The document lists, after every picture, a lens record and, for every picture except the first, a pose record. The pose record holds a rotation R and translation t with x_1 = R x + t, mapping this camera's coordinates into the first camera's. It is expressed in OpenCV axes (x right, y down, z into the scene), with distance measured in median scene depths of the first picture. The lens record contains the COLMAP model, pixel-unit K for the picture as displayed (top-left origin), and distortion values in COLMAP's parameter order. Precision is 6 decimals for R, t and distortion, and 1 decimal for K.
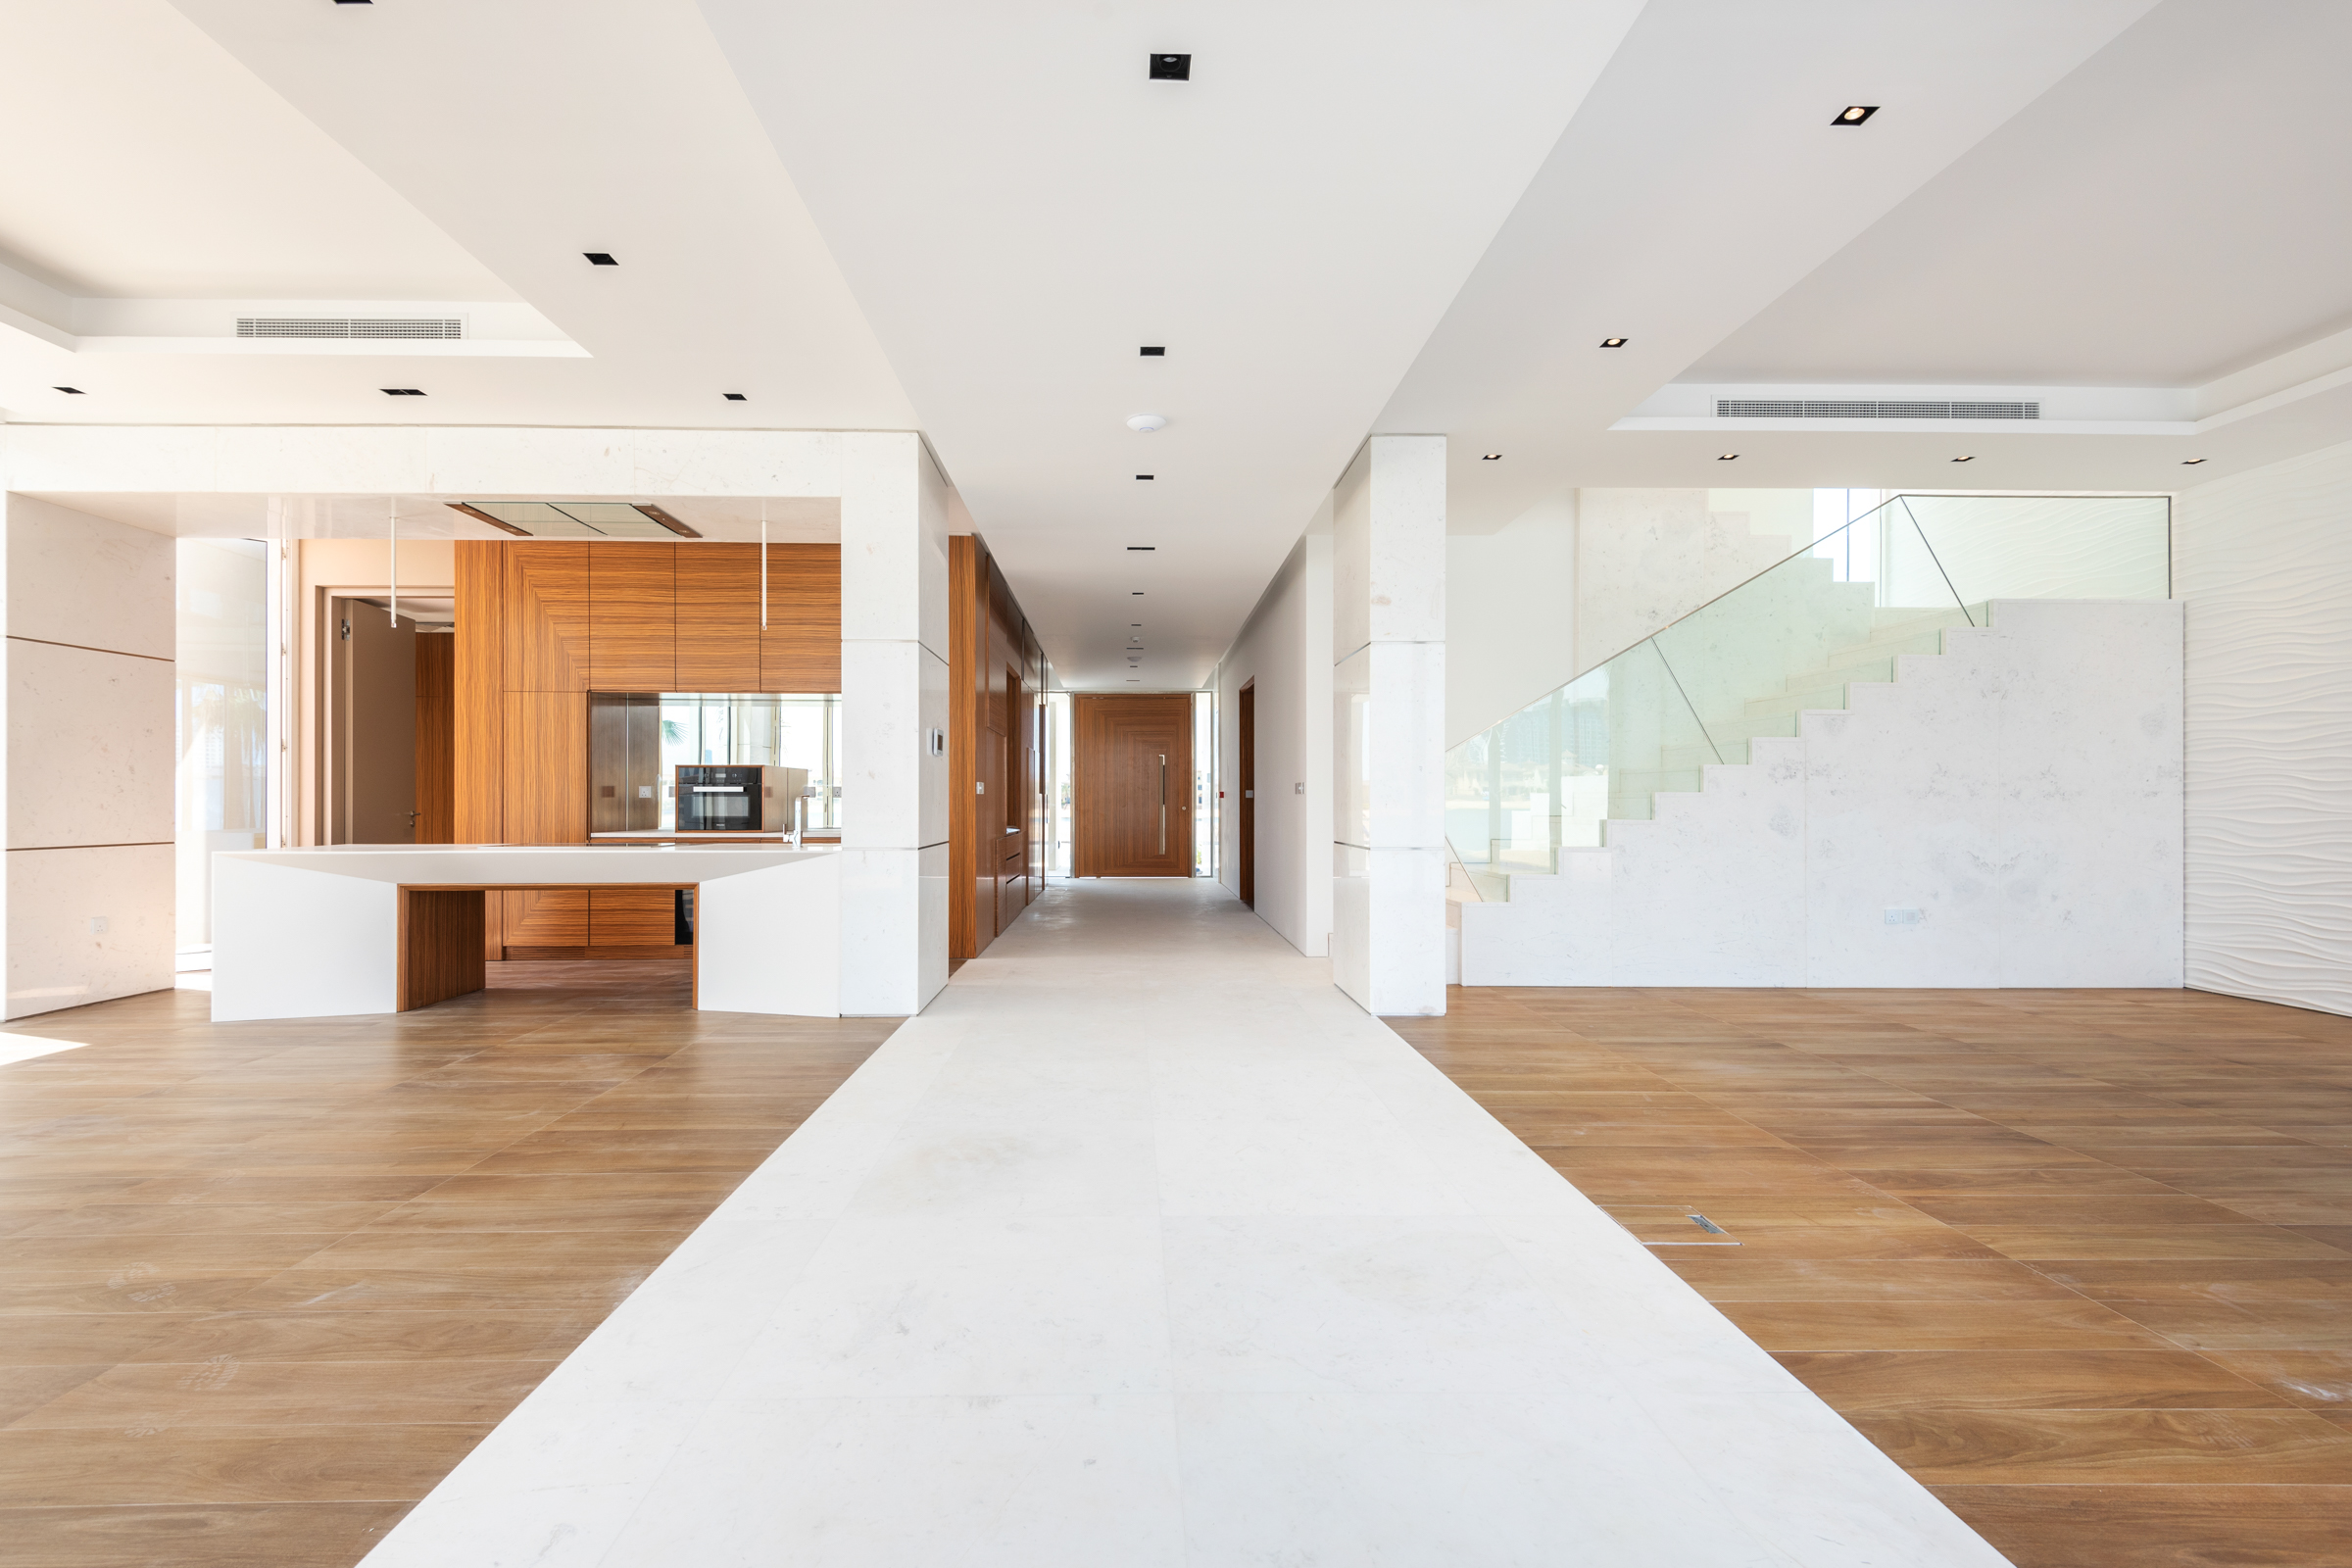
lens RADIAL K [[1087.2, 0, 1170.1], [0, 1087.2, 795.4], [0, 0, 1]] dist [0.012045, -0.002384]
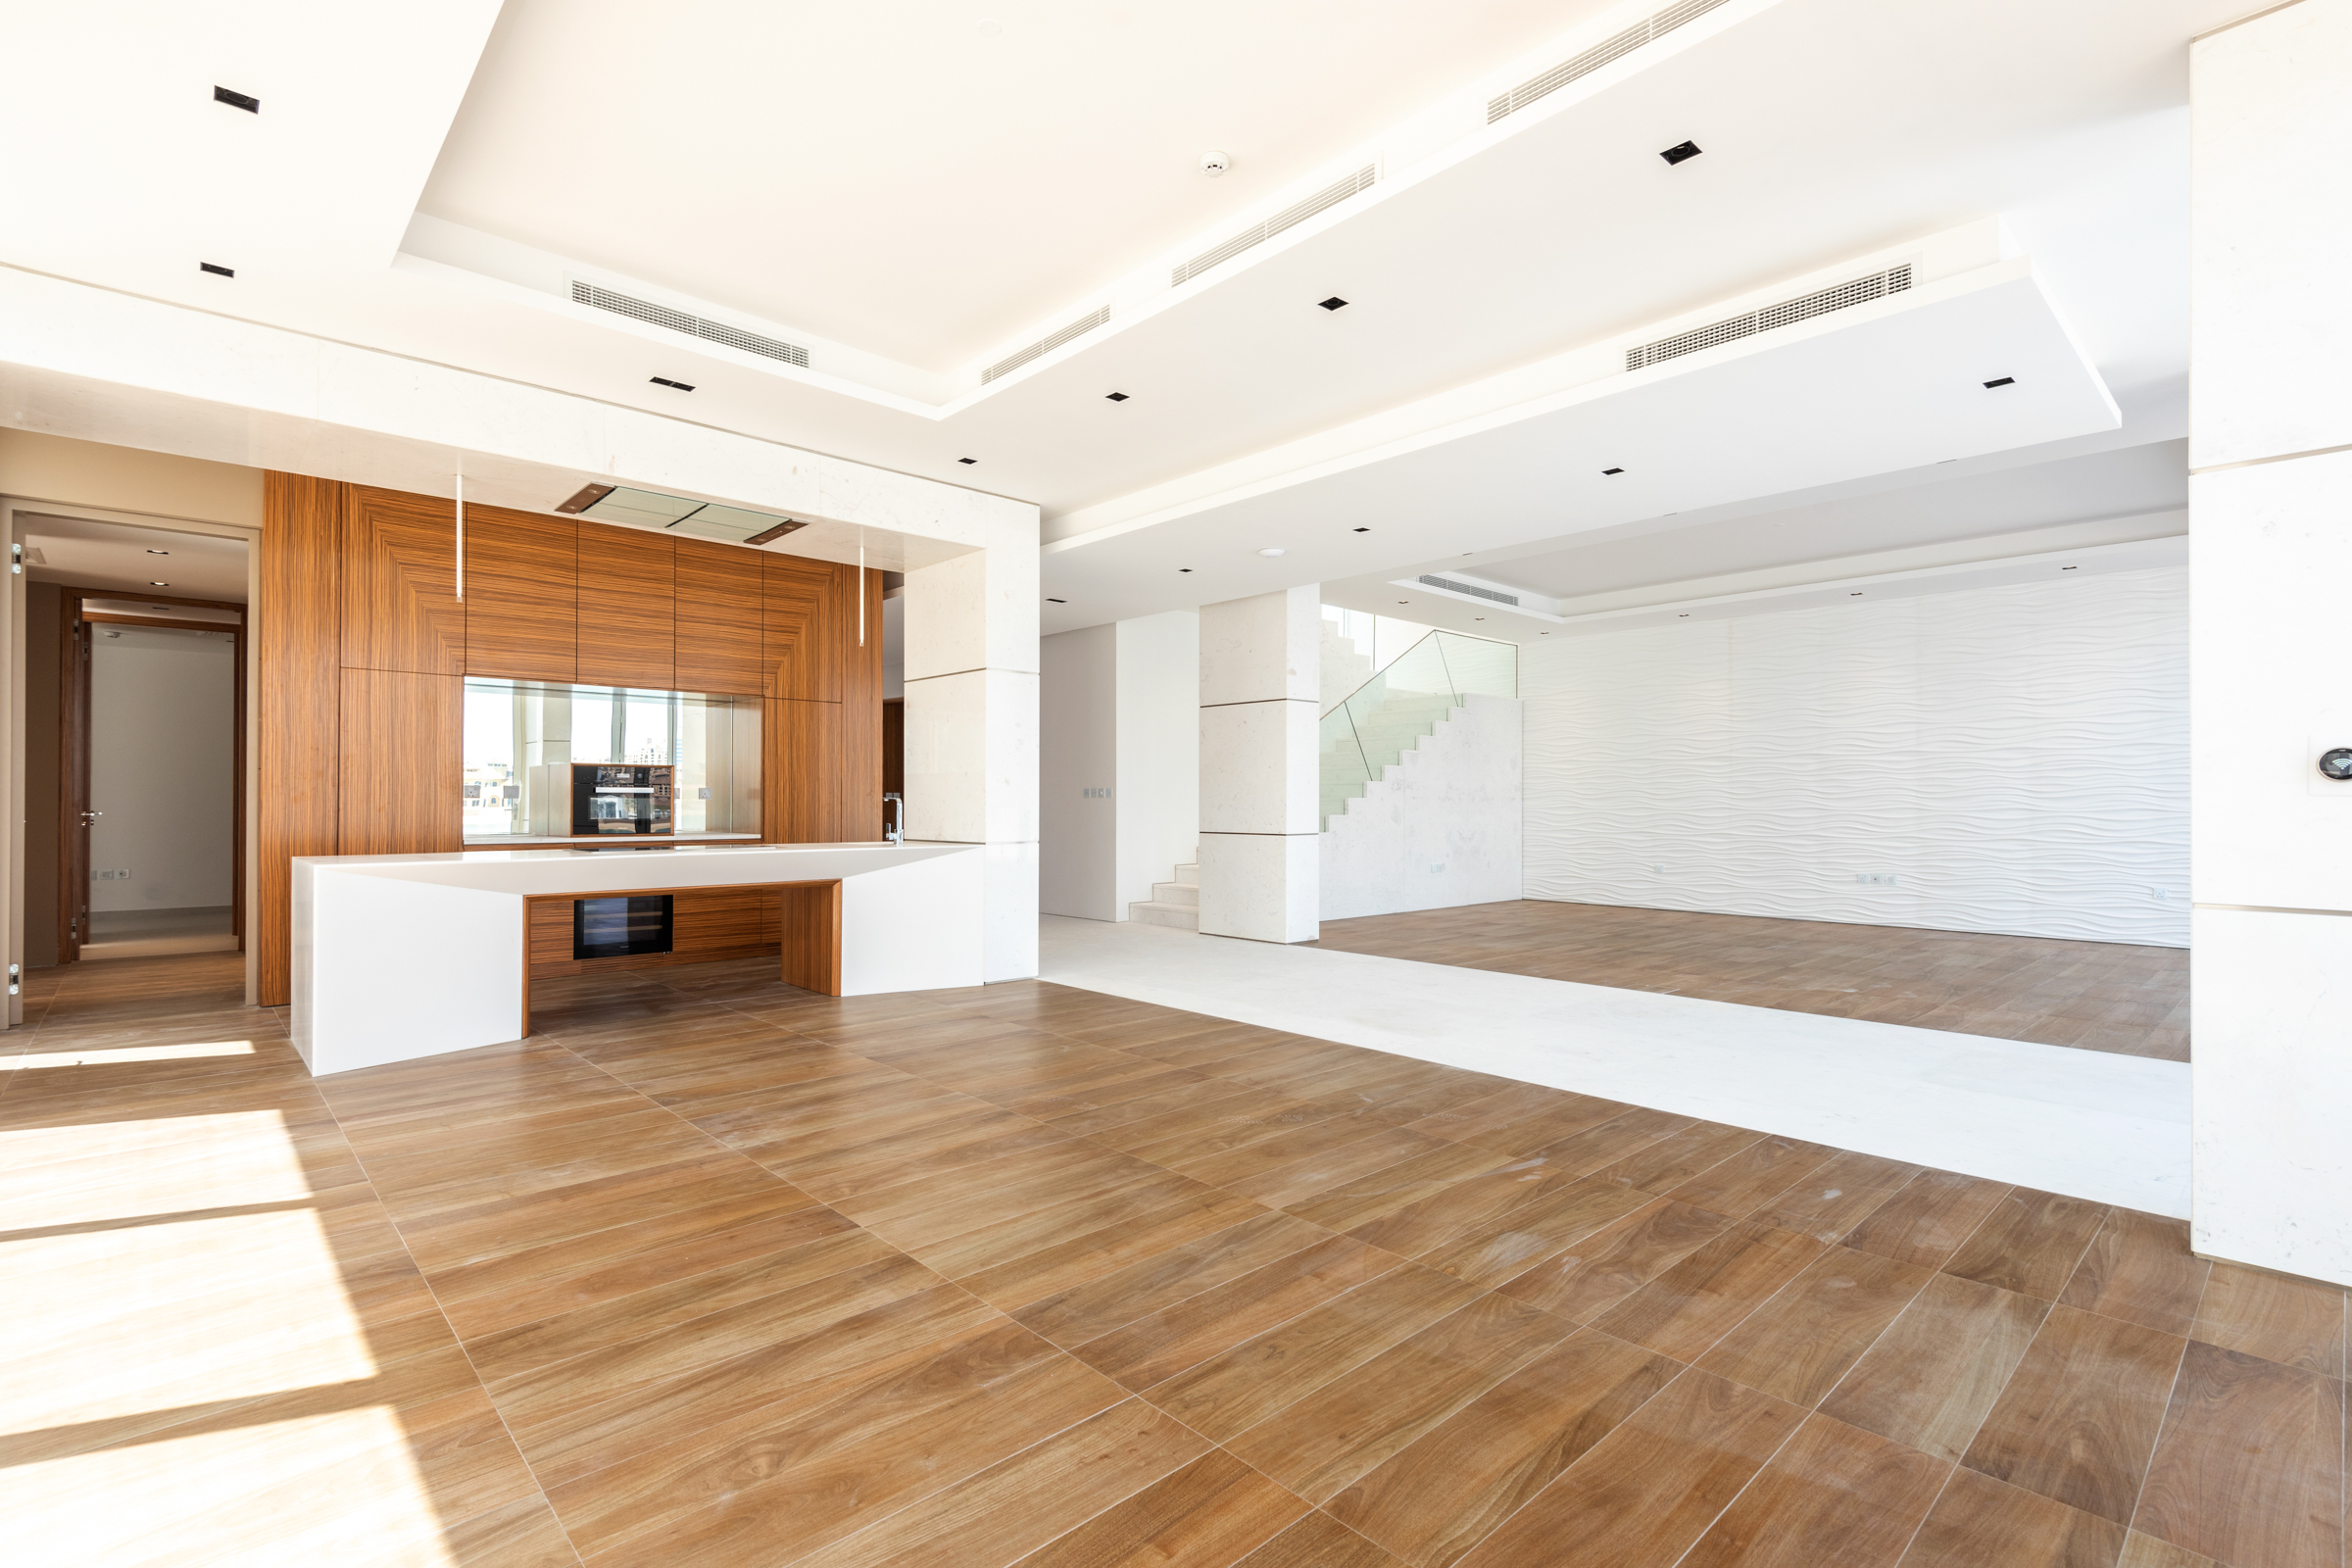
lens RADIAL K [[1087.2, 0, 1163.8], [0, 1087.2, 787.4], [0, 0, 1]] dist [0.012045, -0.002384]
pose [[0.744868, 0.009947, 0.667137, -0.712829], [-0.004218, 0.999939, -0.010200, -0.000222], [-0.667198, 0.004784, 0.744865, -0.011536]]
